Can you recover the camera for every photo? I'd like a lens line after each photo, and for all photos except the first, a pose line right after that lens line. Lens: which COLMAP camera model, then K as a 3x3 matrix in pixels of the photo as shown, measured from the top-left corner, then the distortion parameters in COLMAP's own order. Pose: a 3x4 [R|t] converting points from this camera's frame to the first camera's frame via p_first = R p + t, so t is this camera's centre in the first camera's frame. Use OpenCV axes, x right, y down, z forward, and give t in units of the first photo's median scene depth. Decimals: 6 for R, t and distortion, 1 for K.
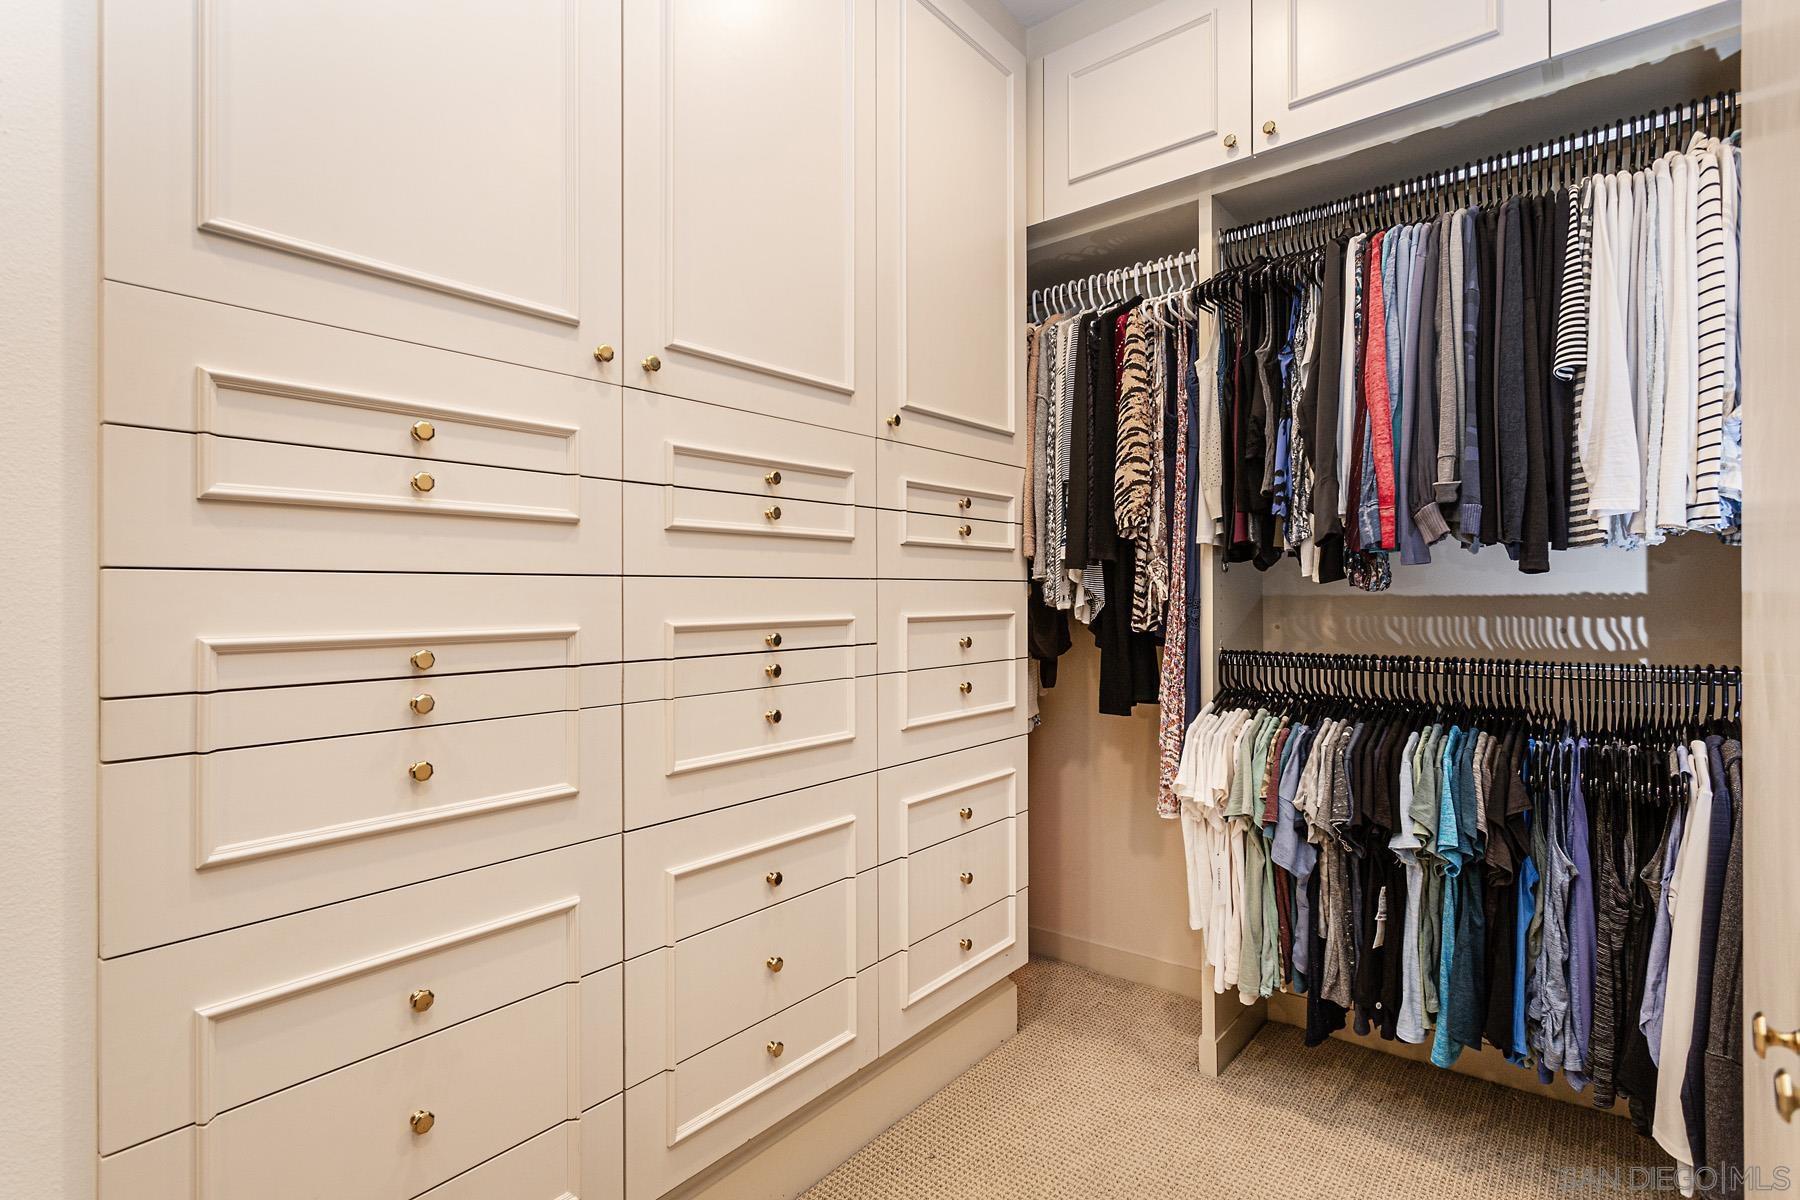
lens RADIAL K [[869.8, 0, 899.5], [0, 869.8, 591.7], [0, 0, 1]] dist [0.001446, 0.001137]
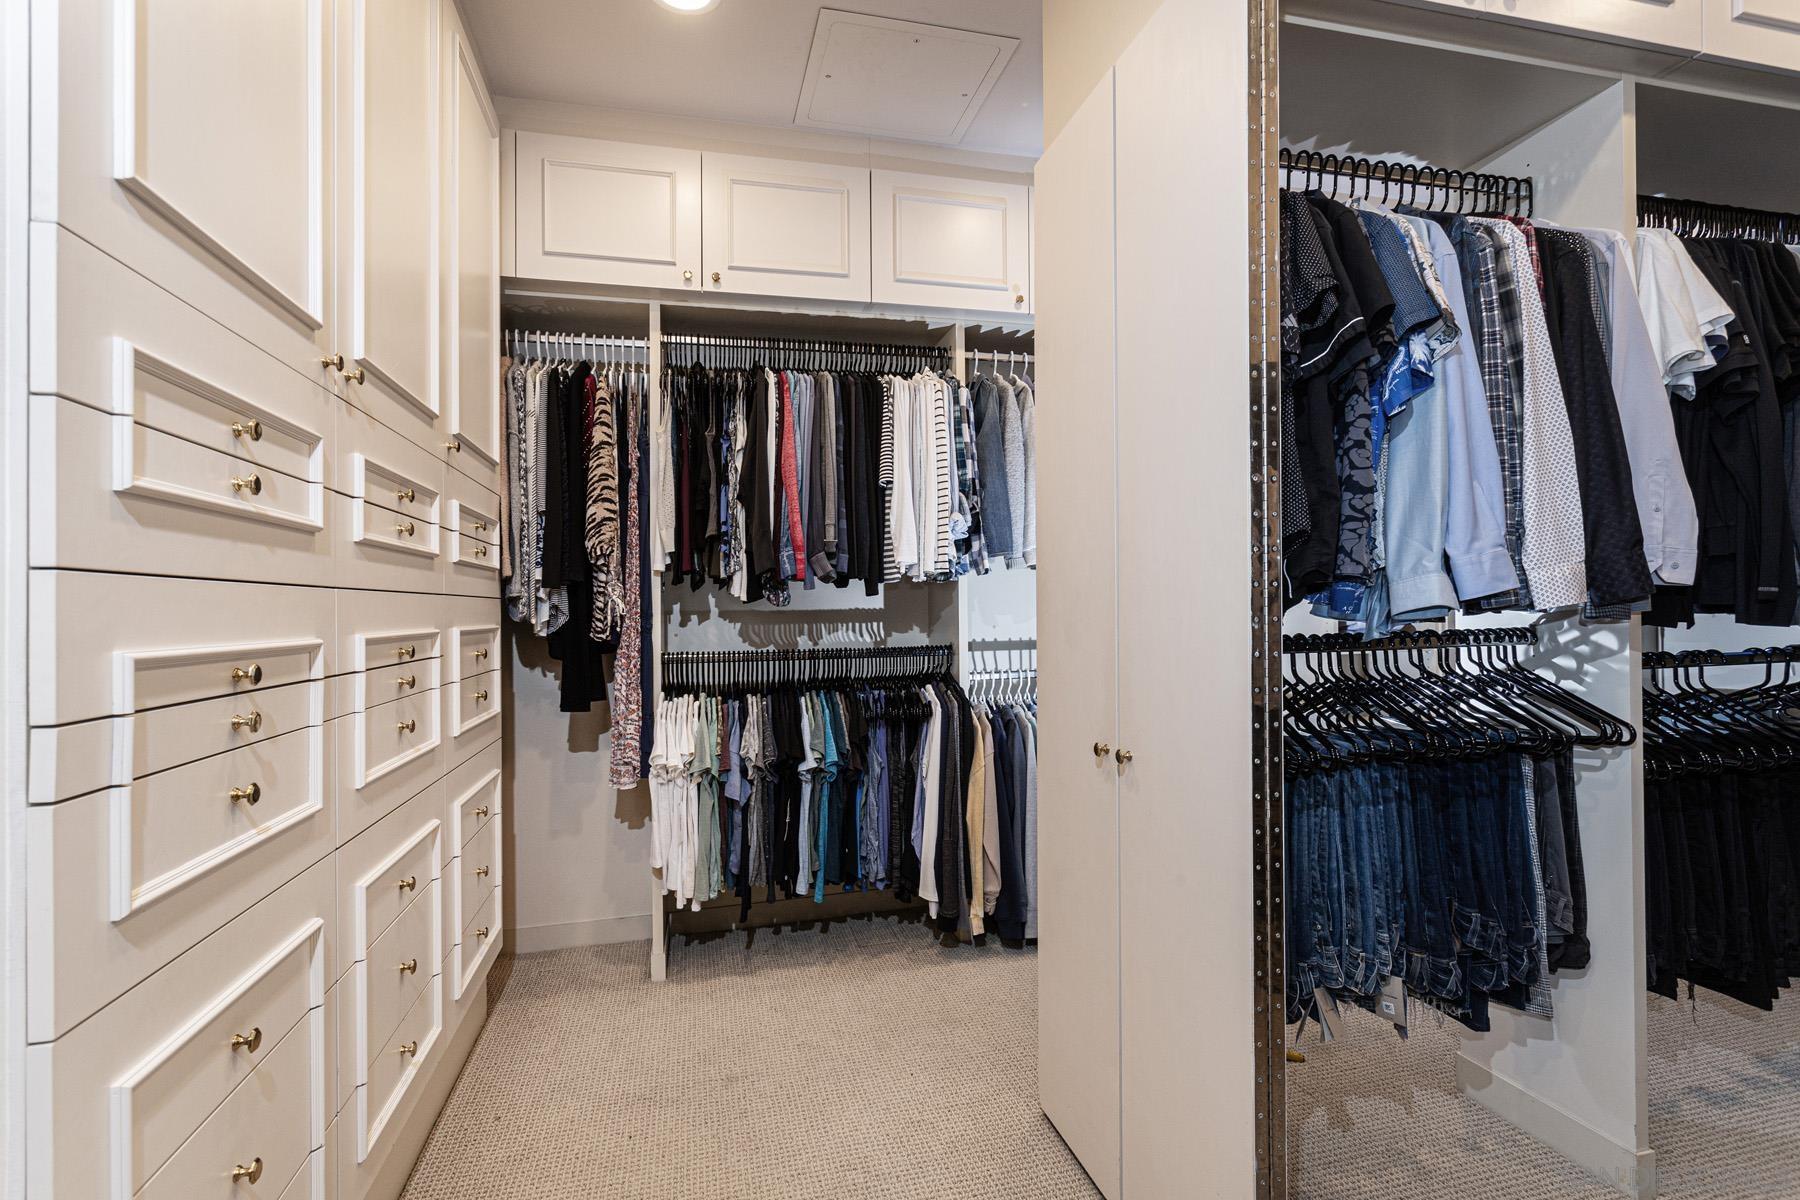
lens RADIAL K [[869.8, 0, 896.1], [0, 869.8, 605.1], [0, 0, 1]] dist [0.001446, 0.001137]
pose [[0.600819, 0.002379, 0.799382, -0.519798], [0.005851, 0.999956, -0.007373, 0.008732], [-0.799364, 0.009107, 0.600778, -0.071381]]
